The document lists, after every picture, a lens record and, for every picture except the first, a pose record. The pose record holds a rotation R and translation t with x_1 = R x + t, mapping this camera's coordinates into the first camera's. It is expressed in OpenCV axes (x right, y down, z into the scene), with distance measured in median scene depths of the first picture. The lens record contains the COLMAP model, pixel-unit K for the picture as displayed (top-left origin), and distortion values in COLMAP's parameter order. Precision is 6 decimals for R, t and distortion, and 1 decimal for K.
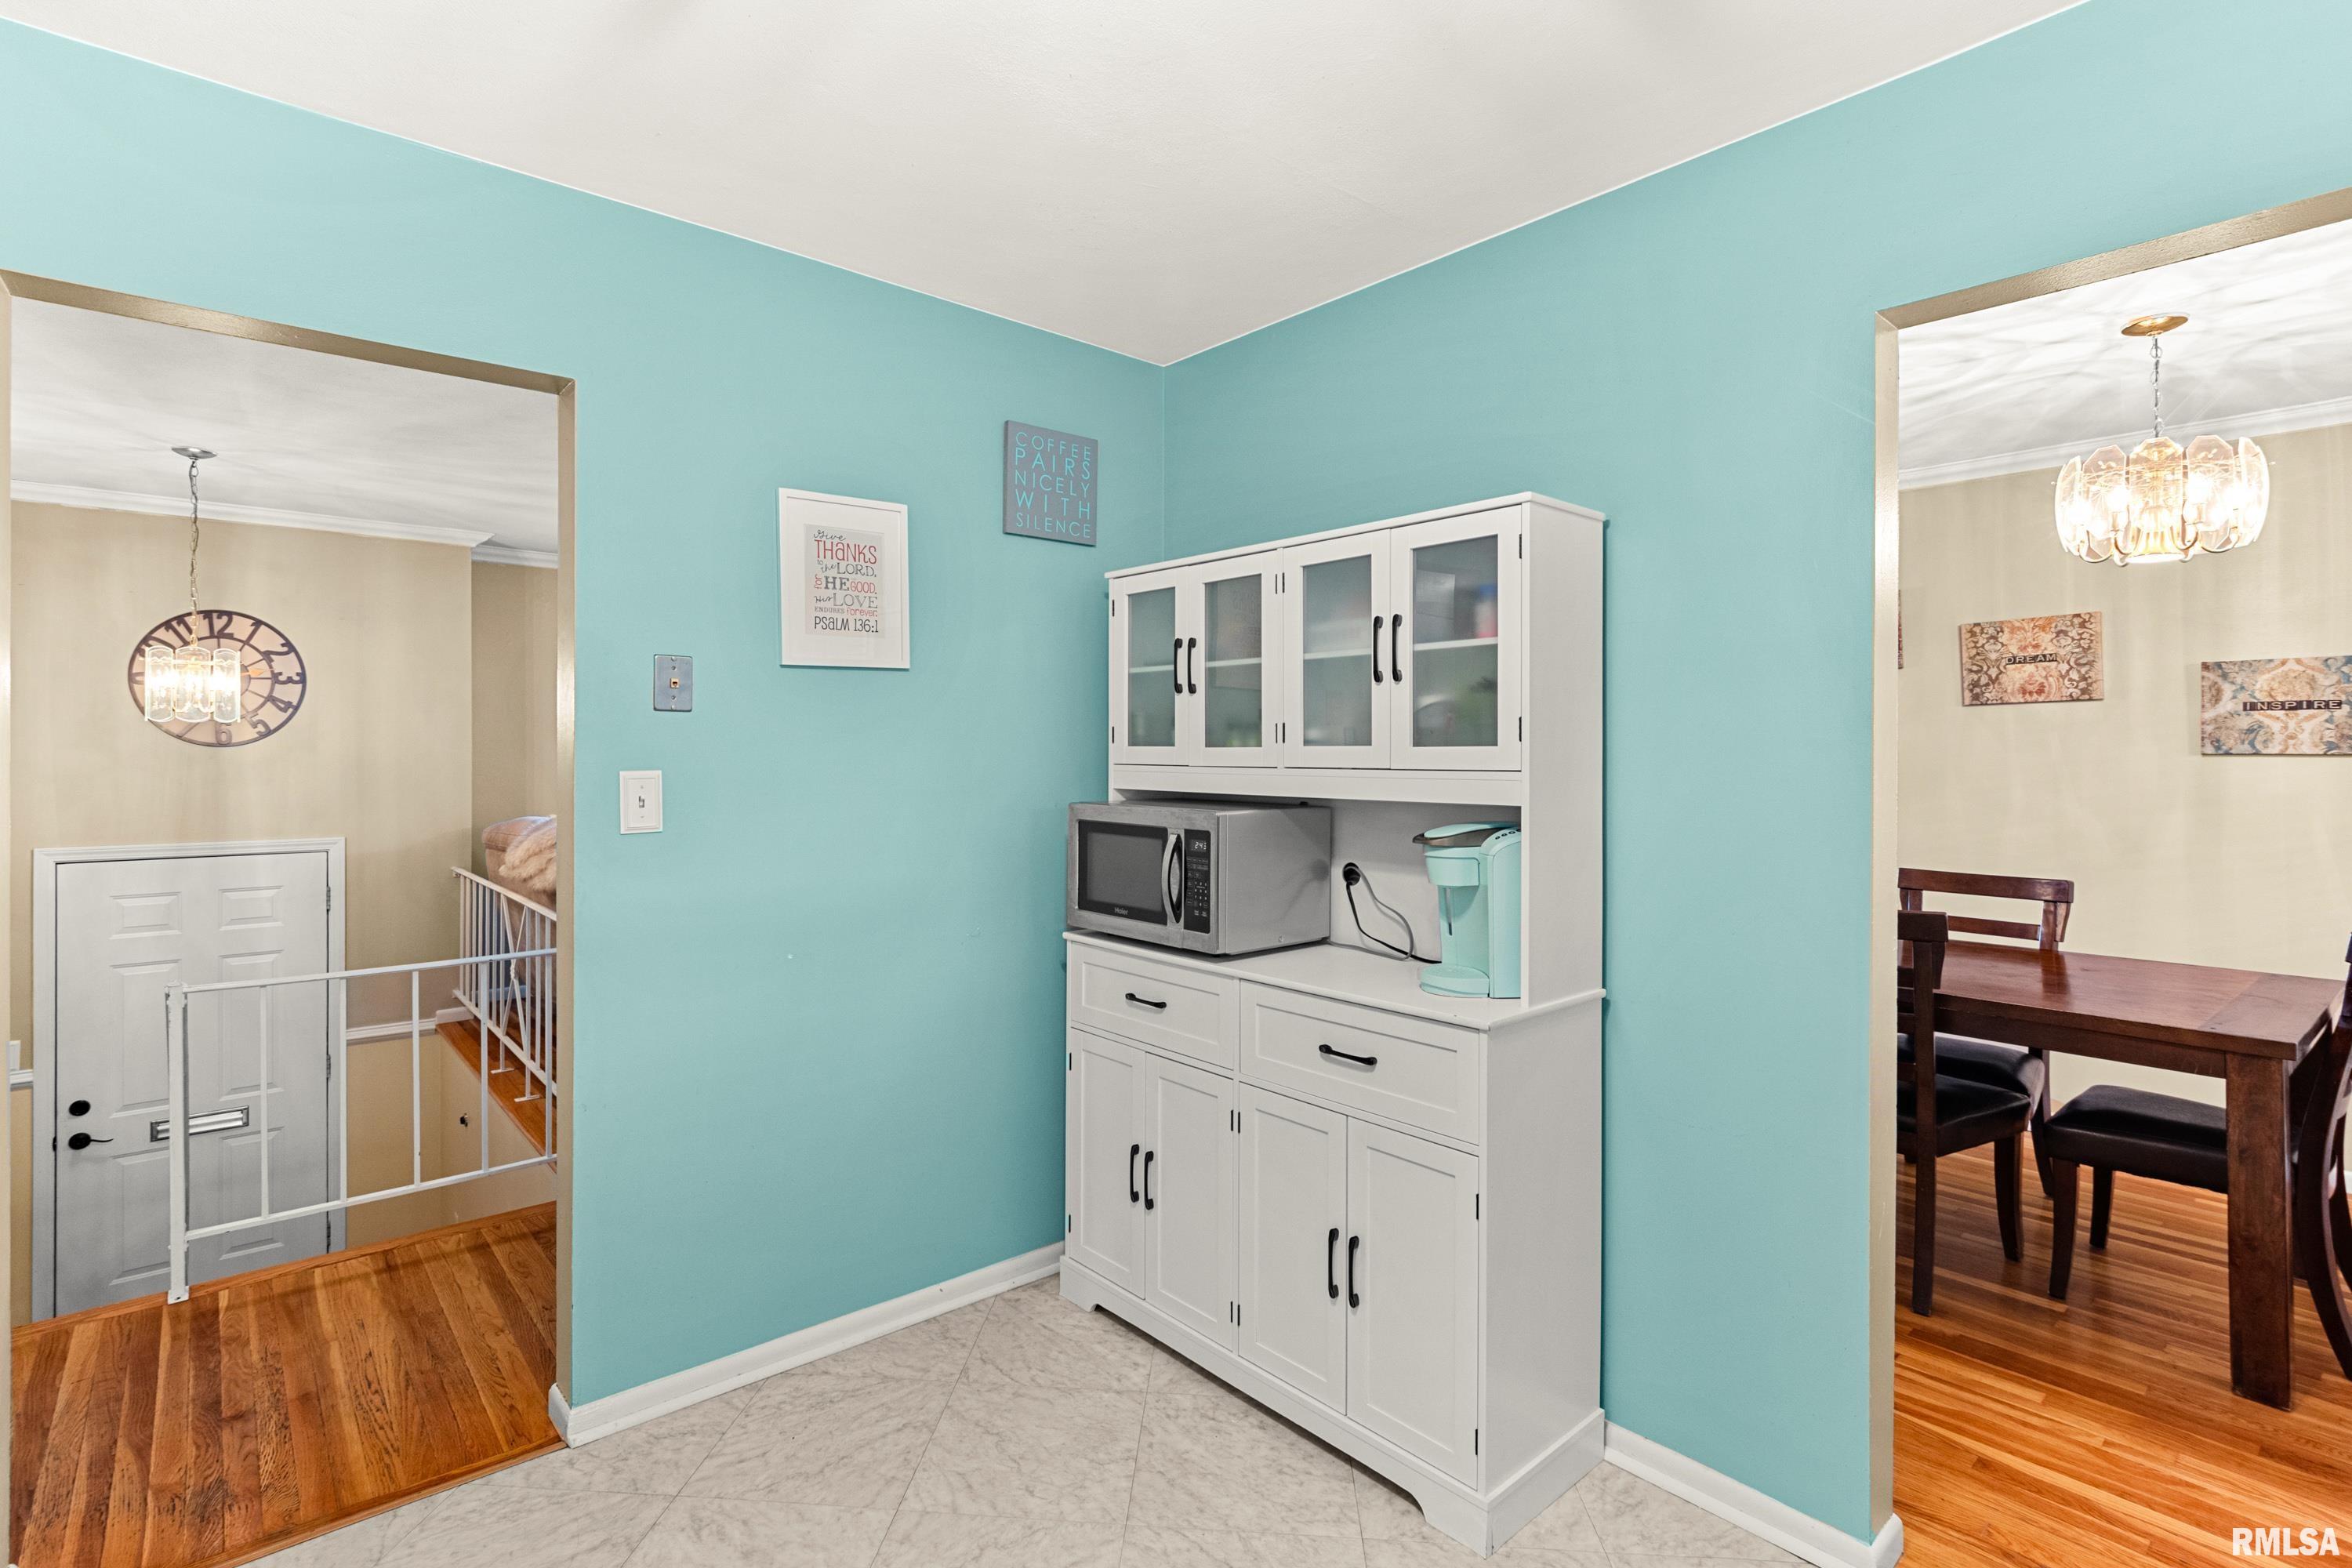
lens RADIAL K [[1098.9, 0, 1160.1], [0, 1098.9, 755.4], [0, 0, 1]] dist [-0.000285, 0.001455]
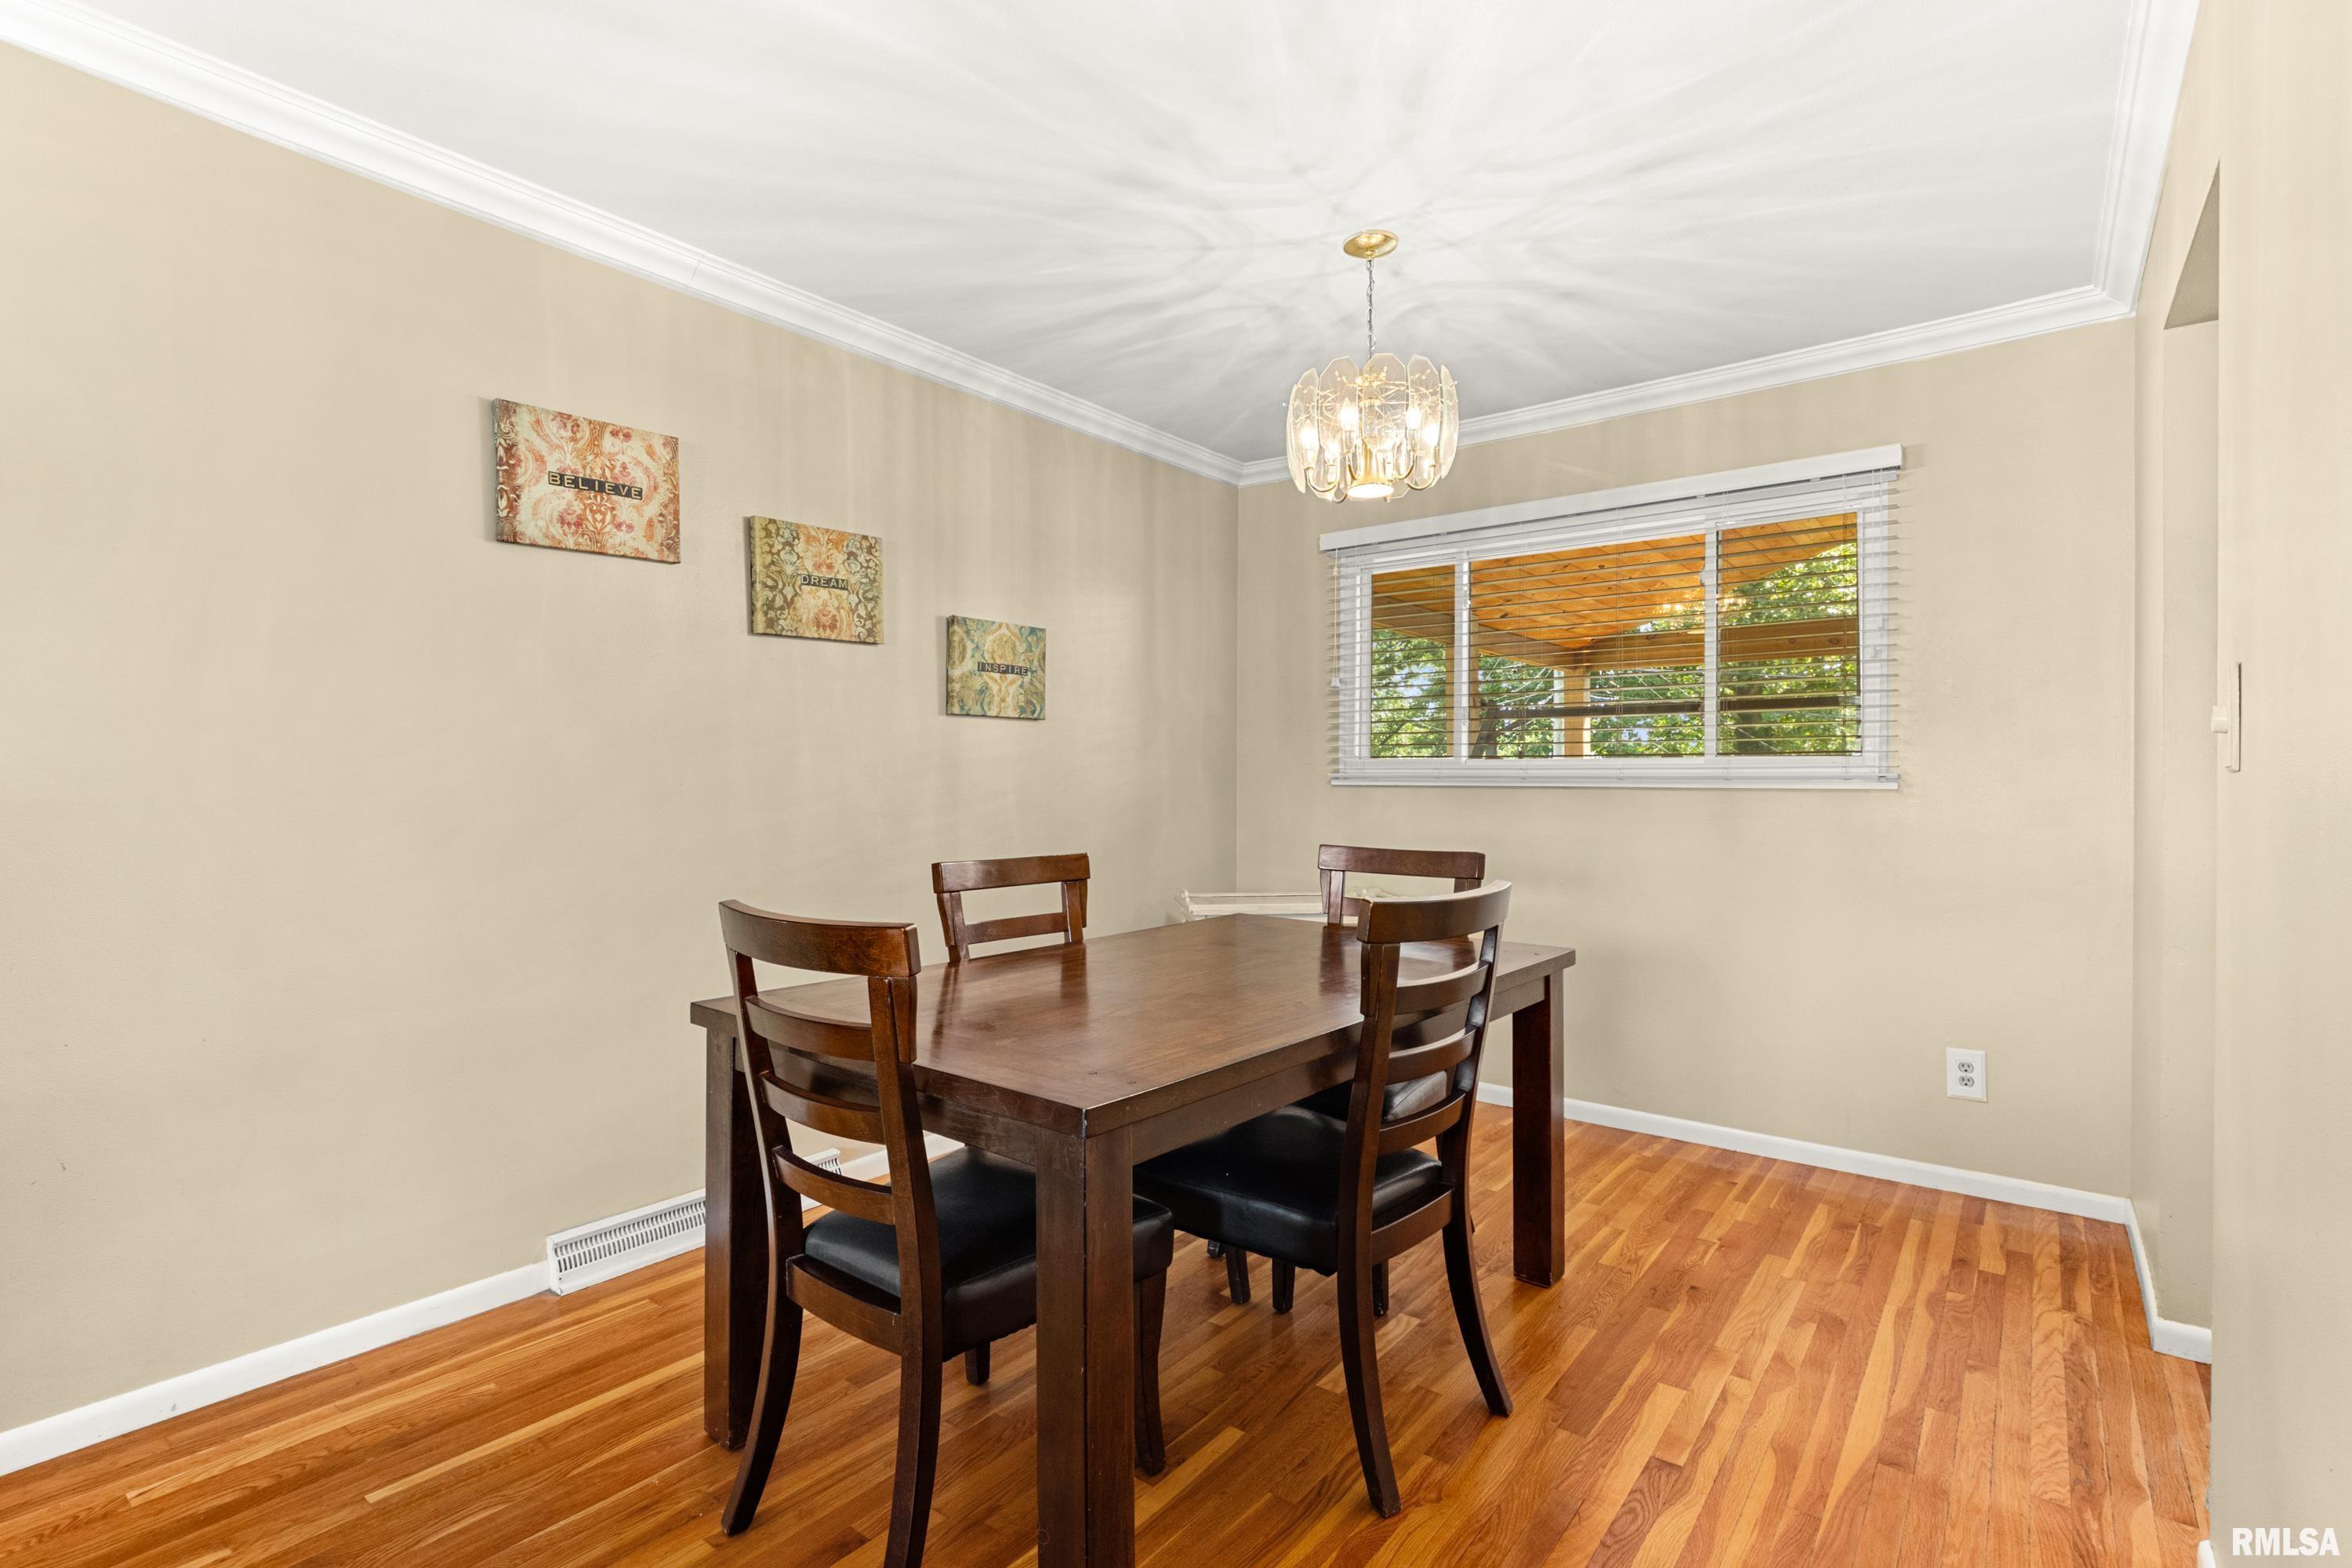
lens RADIAL K [[1098.9, 0, 1153.2], [0, 1098.9, 785.6], [0, 0, 1]] dist [-0.000285, 0.001455]
pose [[-0.197842, -0.014621, 0.980125, 0.000705], [-0.000924, 0.999891, 0.014730, 0.062961], [-0.980233, 0.002008, -0.197834, 1.405604]]
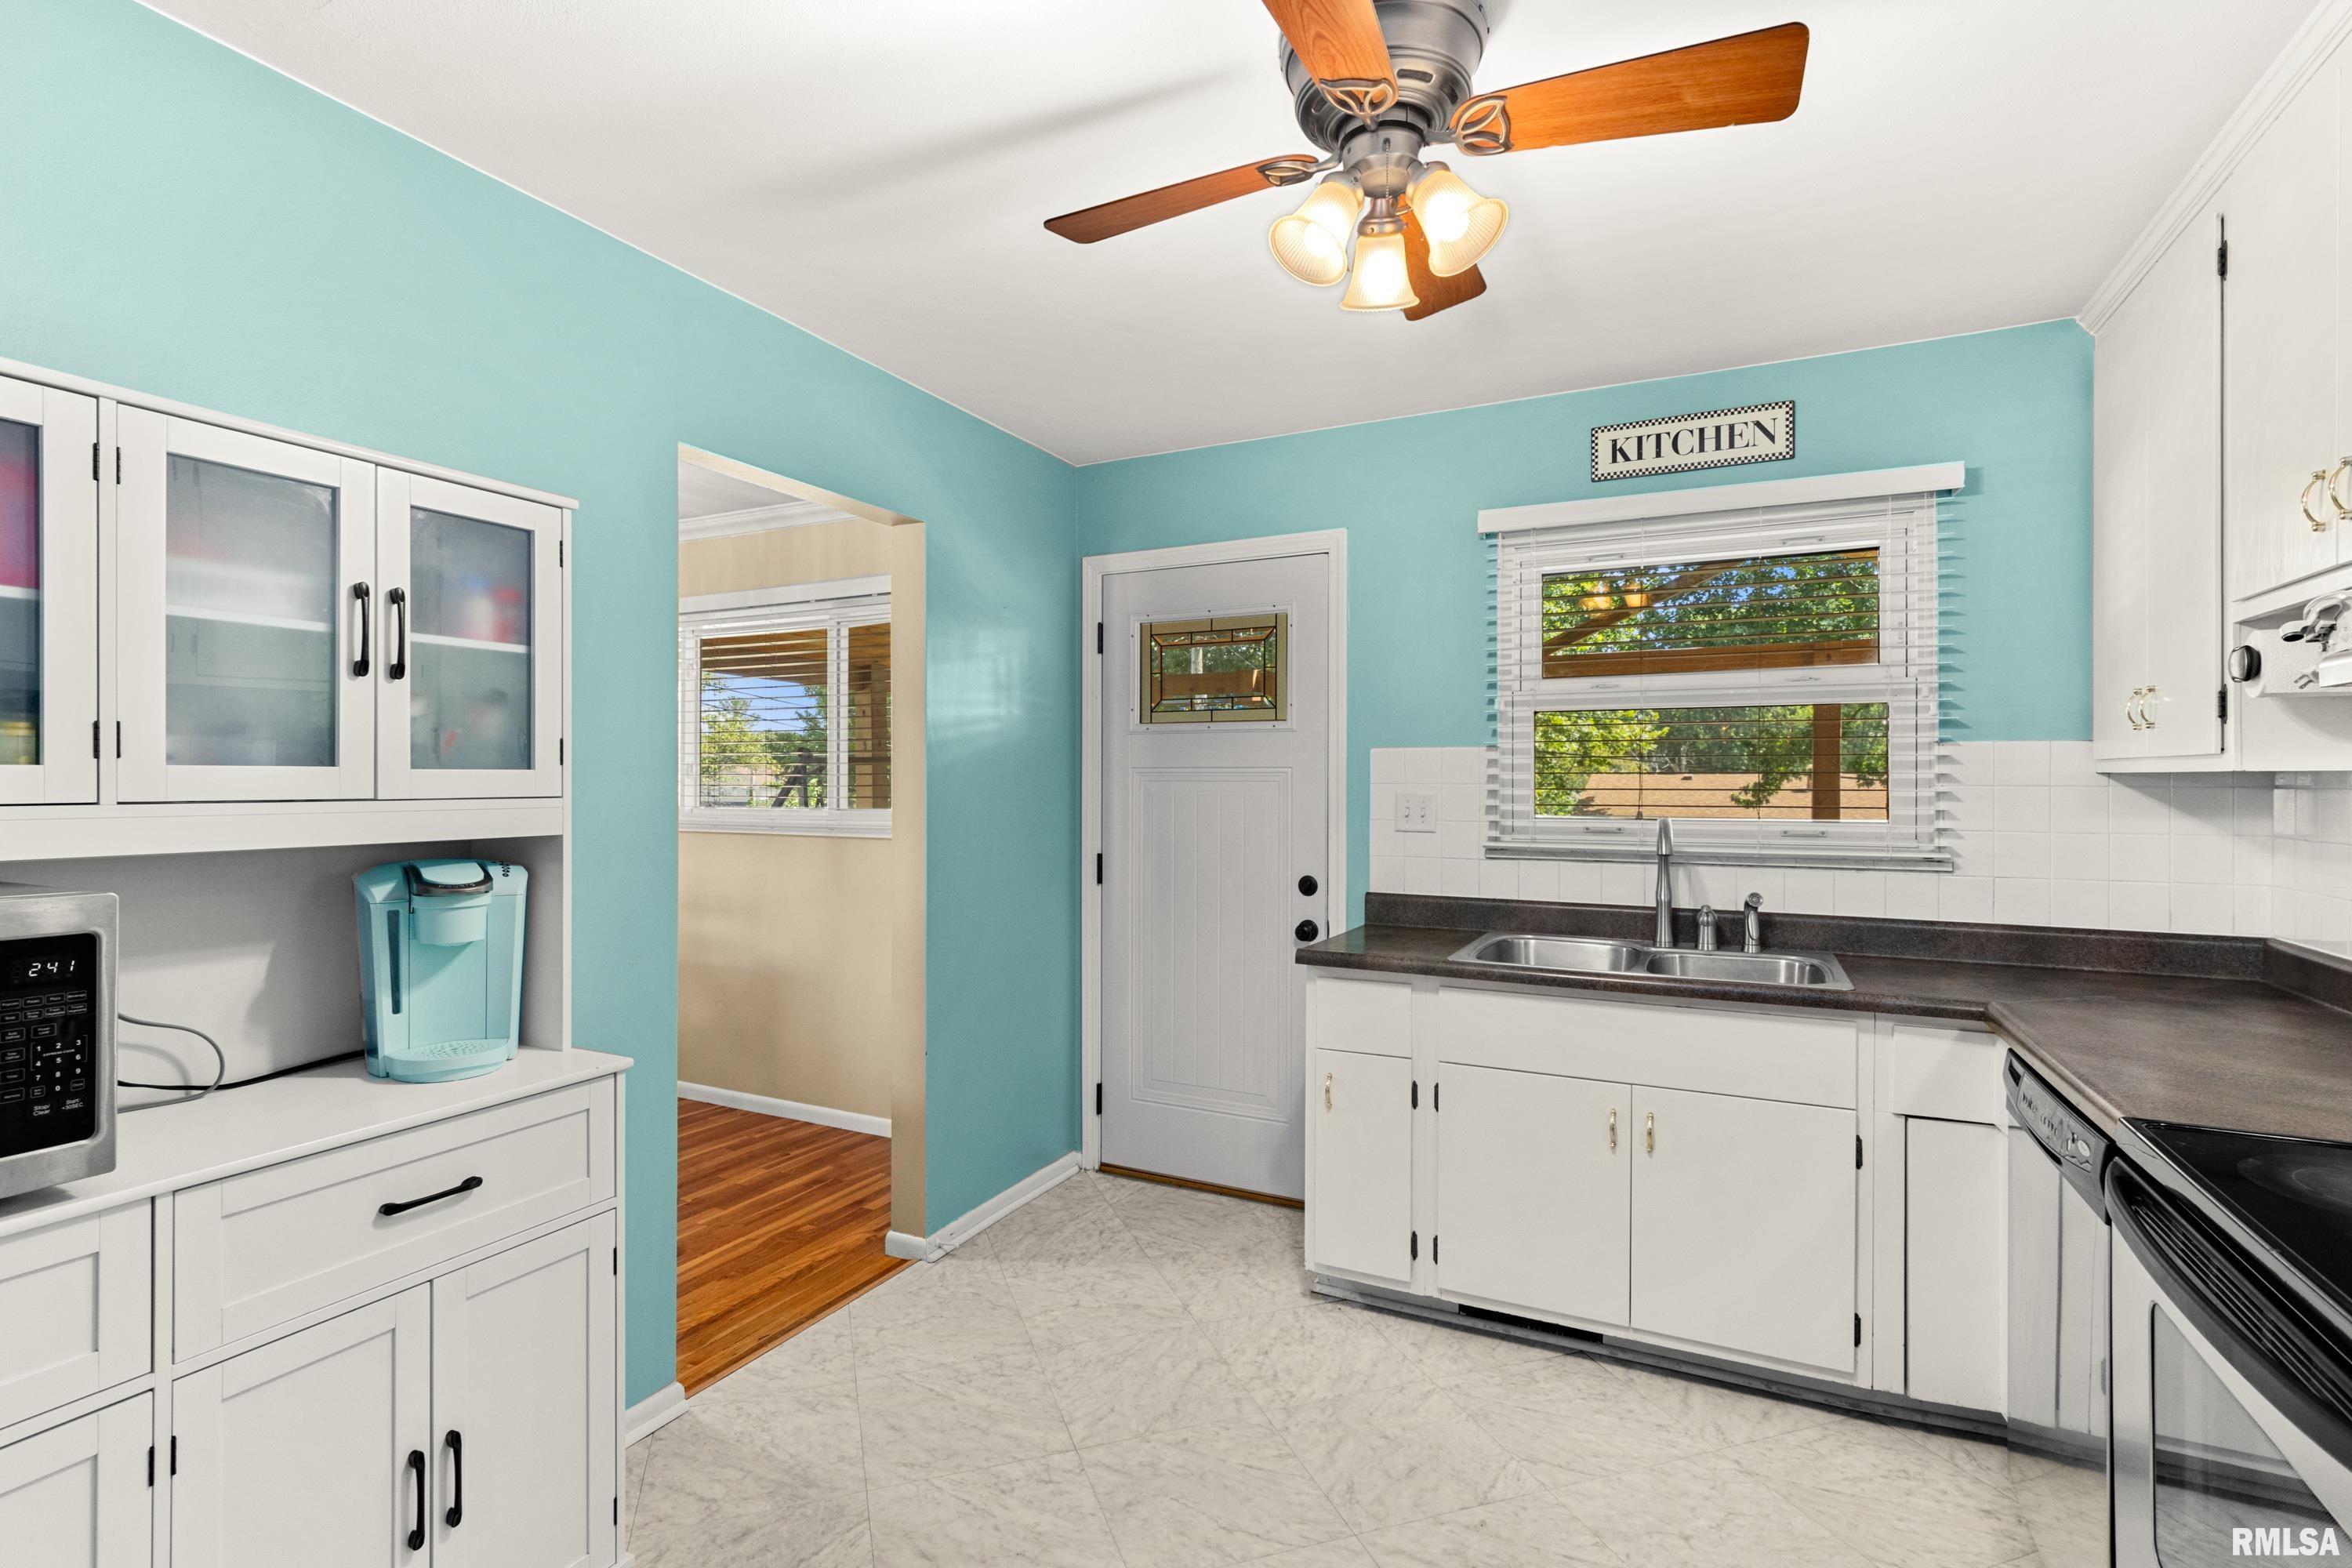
lens RADIAL K [[1098.9, 0, 1182.1], [0, 1098.9, 776.3], [0, 0, 1]] dist [-0.000285, 0.001455]
pose [[-0.378651, -0.002268, 0.925537, -0.536393], [-0.006322, 0.999980, -0.000136, -0.004876], [-0.925518, -0.005903, -0.378658, 0.641291]]
